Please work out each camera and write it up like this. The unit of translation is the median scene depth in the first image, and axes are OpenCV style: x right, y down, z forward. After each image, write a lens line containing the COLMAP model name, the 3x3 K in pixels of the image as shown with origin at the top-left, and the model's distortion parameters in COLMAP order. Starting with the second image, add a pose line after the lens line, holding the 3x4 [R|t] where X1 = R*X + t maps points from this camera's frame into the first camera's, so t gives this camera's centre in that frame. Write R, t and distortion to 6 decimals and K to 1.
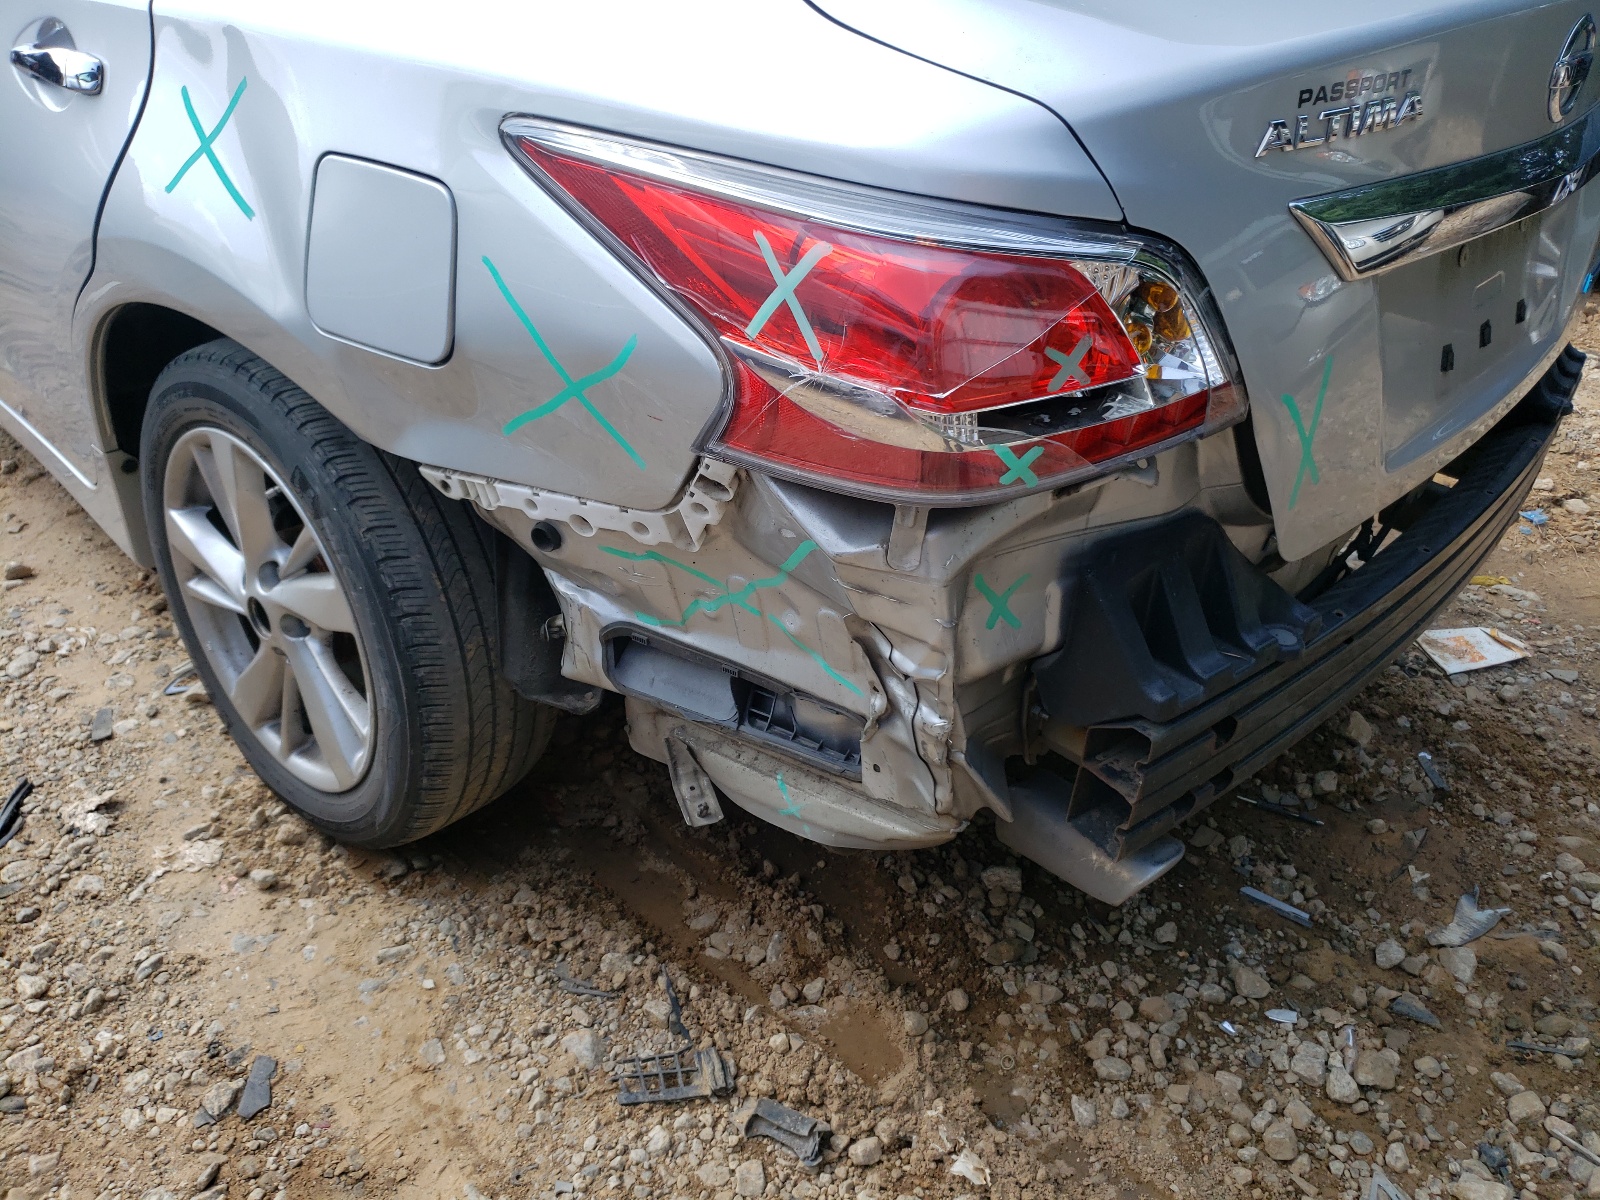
lens RADIAL K [[1238.5, 0, 798.5], [0, 1238.5, 604.8], [0, 0, 1]] dist [-0.009788, 0.039149]
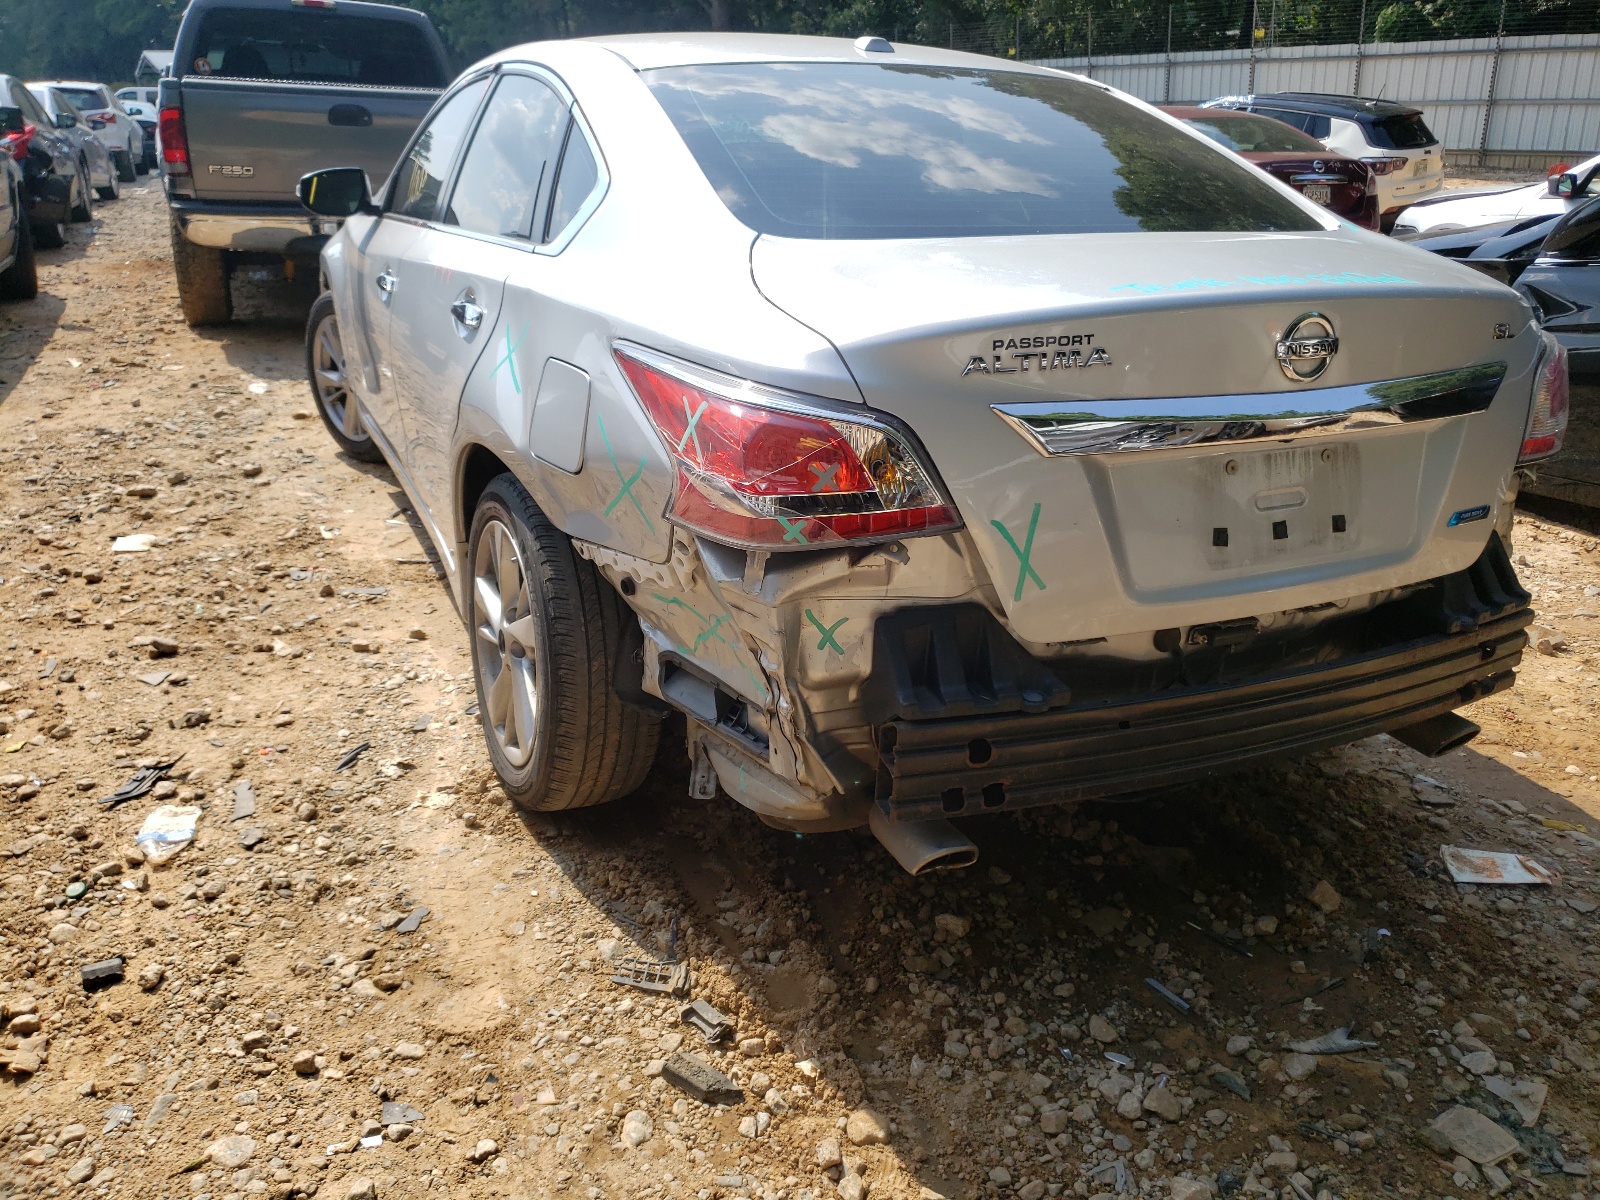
lens RADIAL K [[1238.5, 0, 803.7], [0, 1238.5, 595.7], [0, 0, 1]] dist [-0.009788, 0.039149]
pose [[0.930281, 0.118212, -0.347280, 0.487023], [-0.191165, 0.964179, -0.183886, 0.178269], [0.313103, 0.237454, 0.919555, -0.356415]]
